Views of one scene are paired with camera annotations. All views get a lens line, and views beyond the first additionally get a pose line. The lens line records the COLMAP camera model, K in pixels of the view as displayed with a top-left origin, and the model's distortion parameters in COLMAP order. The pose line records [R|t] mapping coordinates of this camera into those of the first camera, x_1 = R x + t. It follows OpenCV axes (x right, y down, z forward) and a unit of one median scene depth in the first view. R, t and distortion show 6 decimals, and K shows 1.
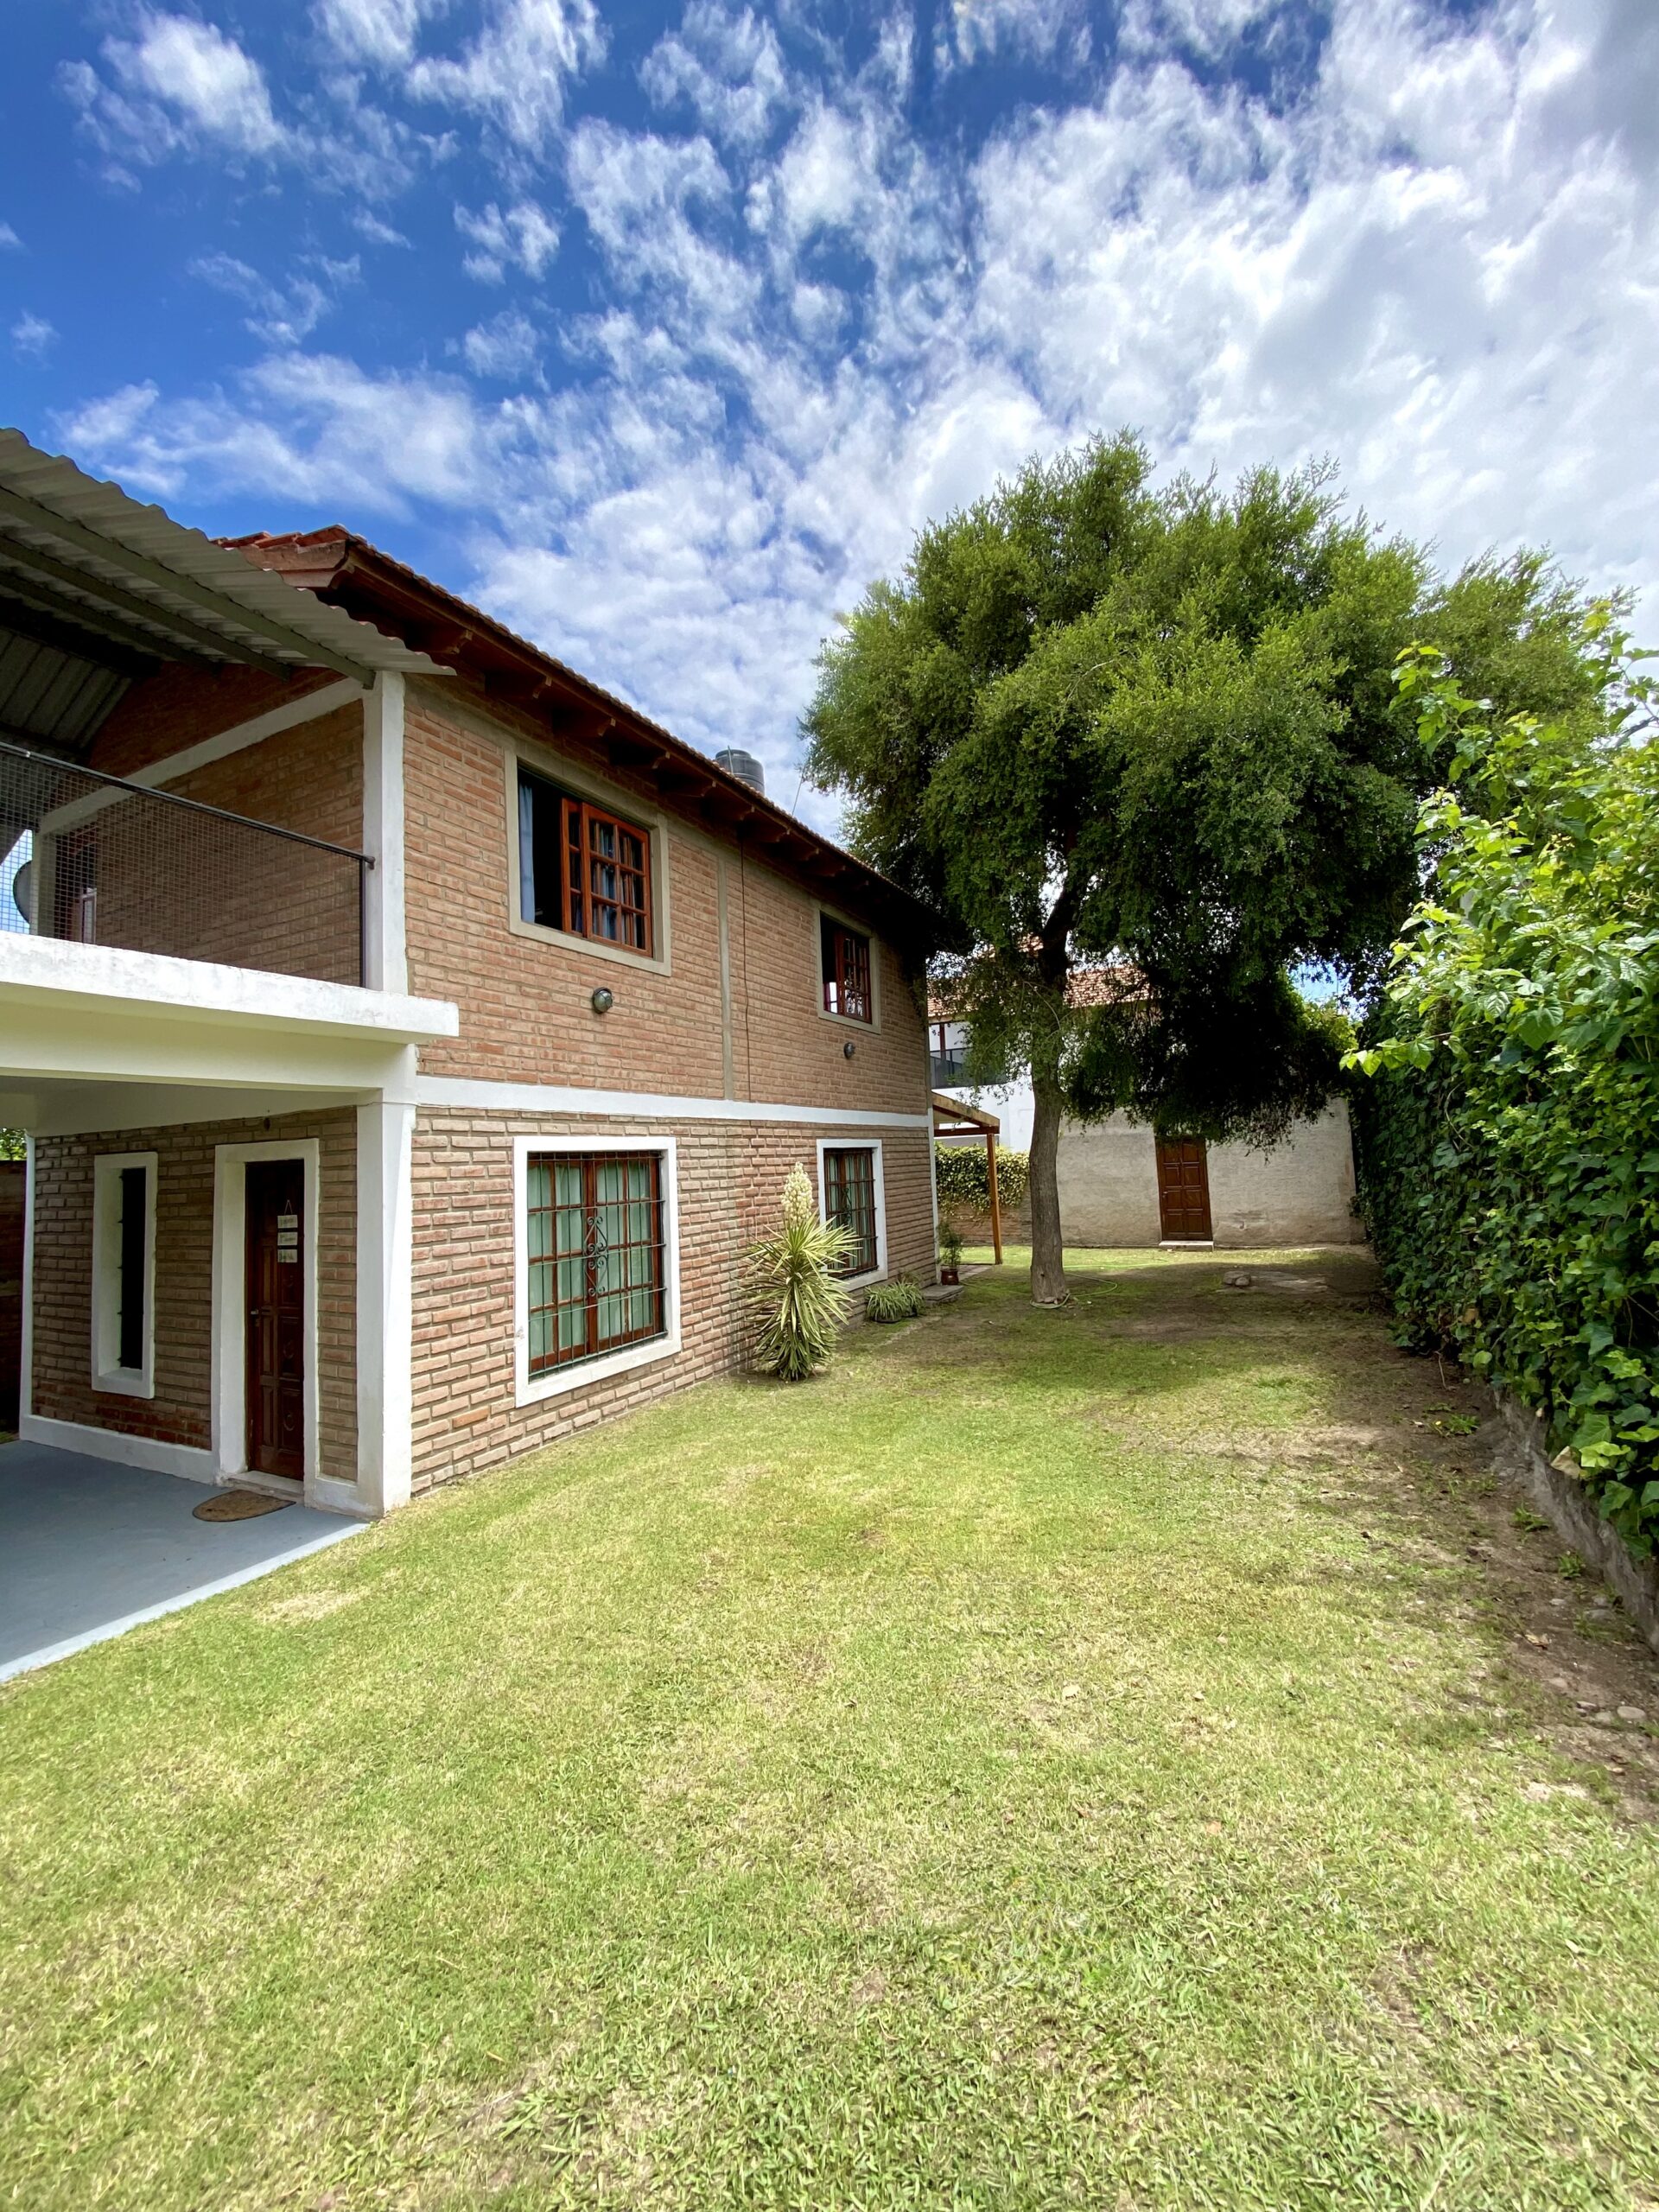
lens RADIAL K [[908.3, 0, 830.9], [0, 908.3, 1108.2], [0, 0, 1]] dist [0.061997, -0.035983]
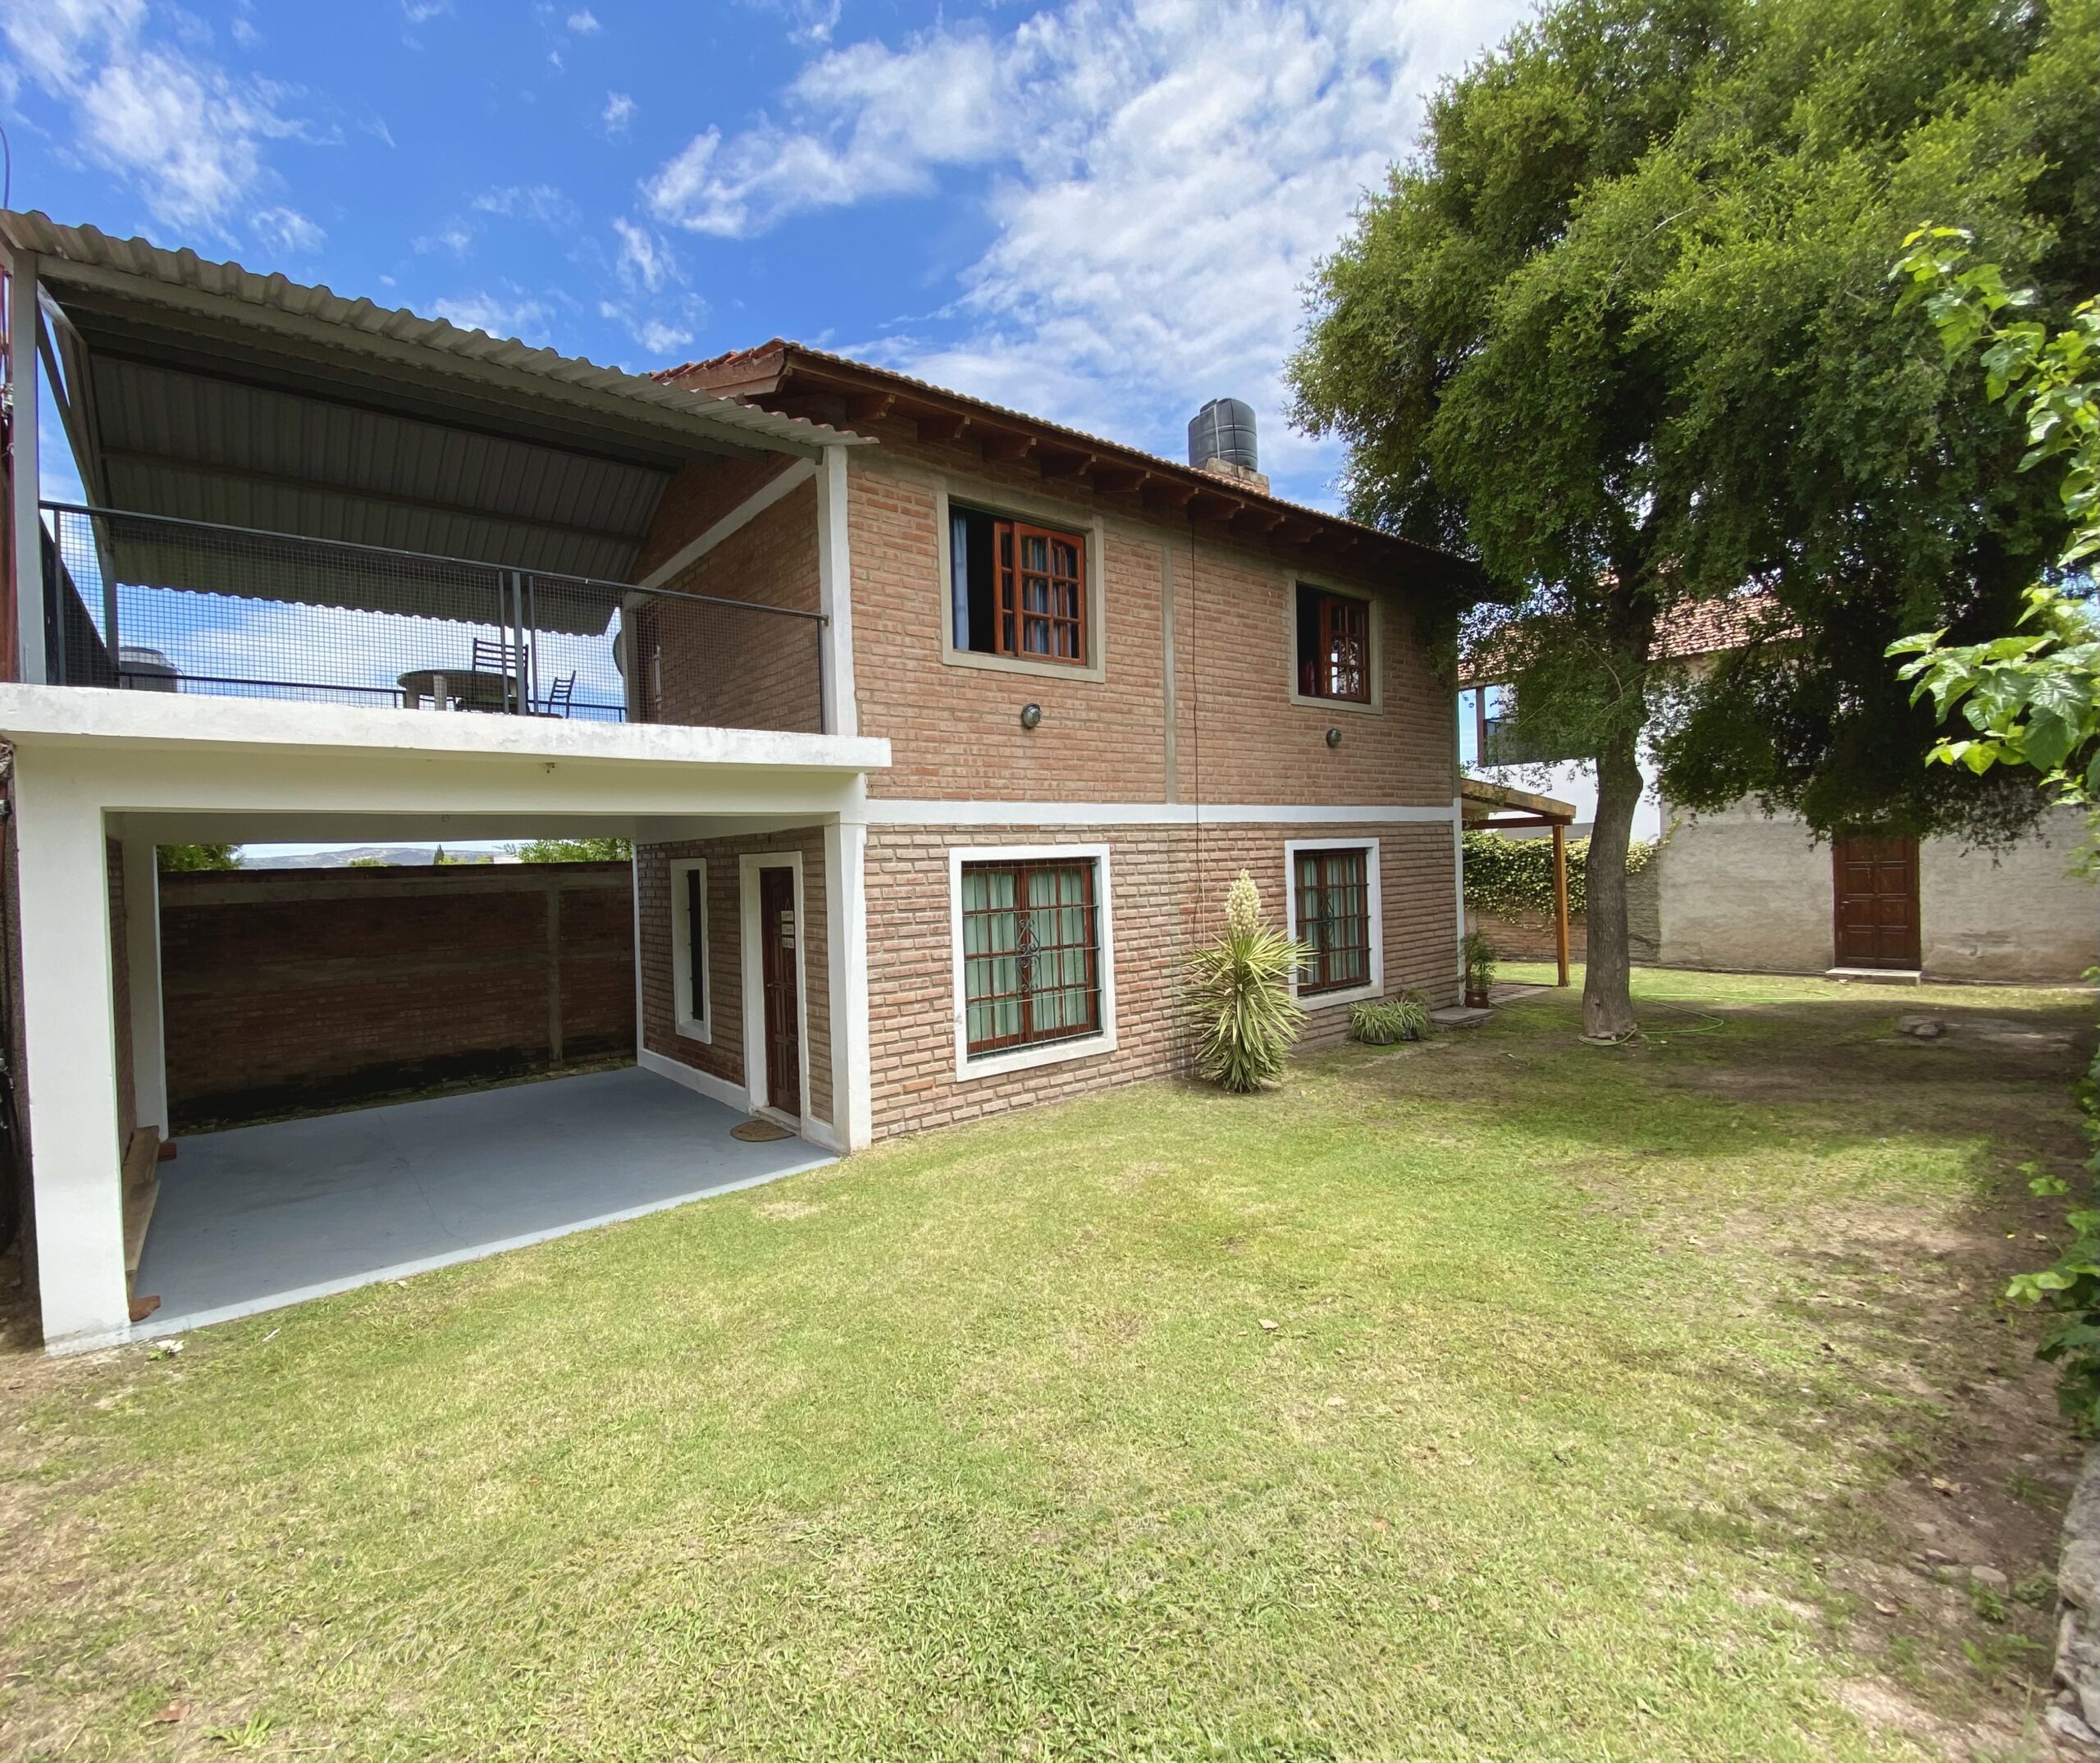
lens RADIAL K [[961.2, 0, 933.1], [0, 961.2, 886.9], [0, 0, 1]] dist [0.097145, -0.052167]
pose [[0.898693, 0.020806, -0.438084, 0.153440], [0.023852, 0.995077, 0.096189, -0.035100], [0.437928, -0.096893, 0.893773, -0.071968]]
